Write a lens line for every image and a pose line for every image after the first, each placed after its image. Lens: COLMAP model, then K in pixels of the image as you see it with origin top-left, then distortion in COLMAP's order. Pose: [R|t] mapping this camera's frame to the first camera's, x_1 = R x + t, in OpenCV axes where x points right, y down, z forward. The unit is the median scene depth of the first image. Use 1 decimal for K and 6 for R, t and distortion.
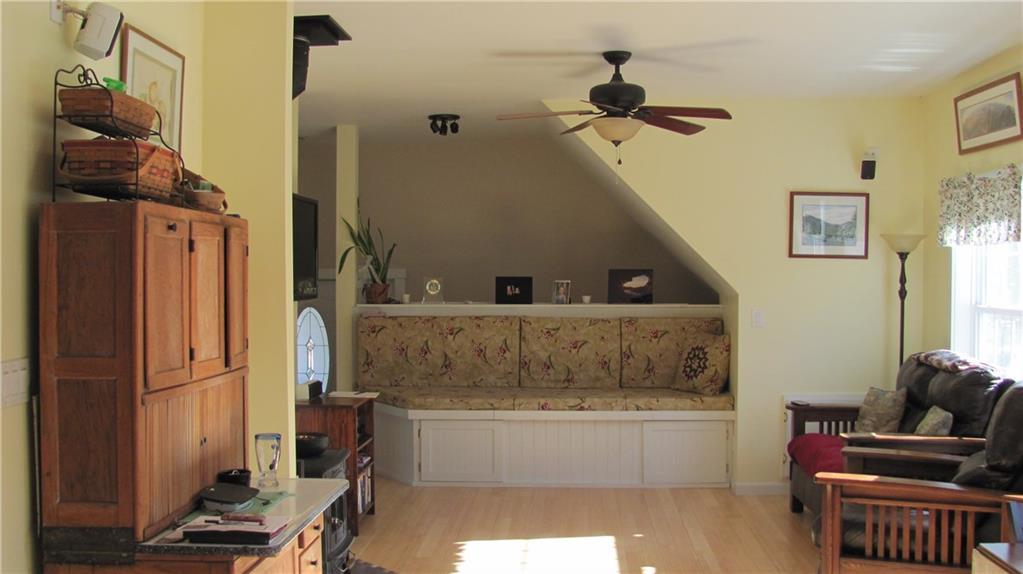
lens RADIAL K [[1078.9, 0, 511.5], [0, 1078.9, 287.0], [0, 0, 1]] dist [-0.242576, 0.333583]
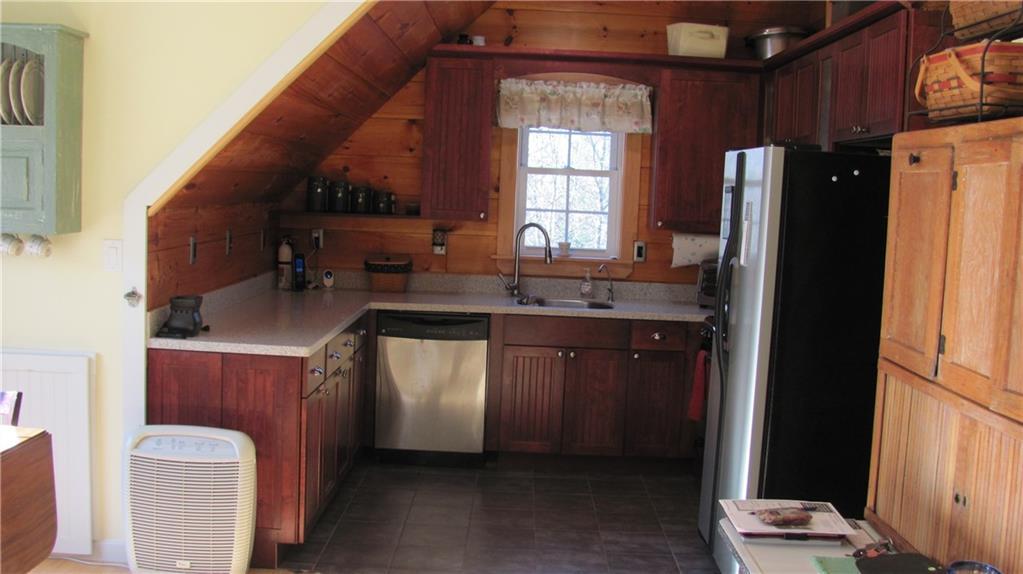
lens RADIAL K [[1078.9, 0, 511.5], [0, 1078.9, 287.0], [0, 0, 1]] dist [-0.242576, 0.333583]
pose [[-0.998371, -0.035163, -0.044931, -0.001907], [-0.039671, 0.993815, 0.103722, -0.029644], [0.041006, 0.105336, -0.993591, 1.652311]]
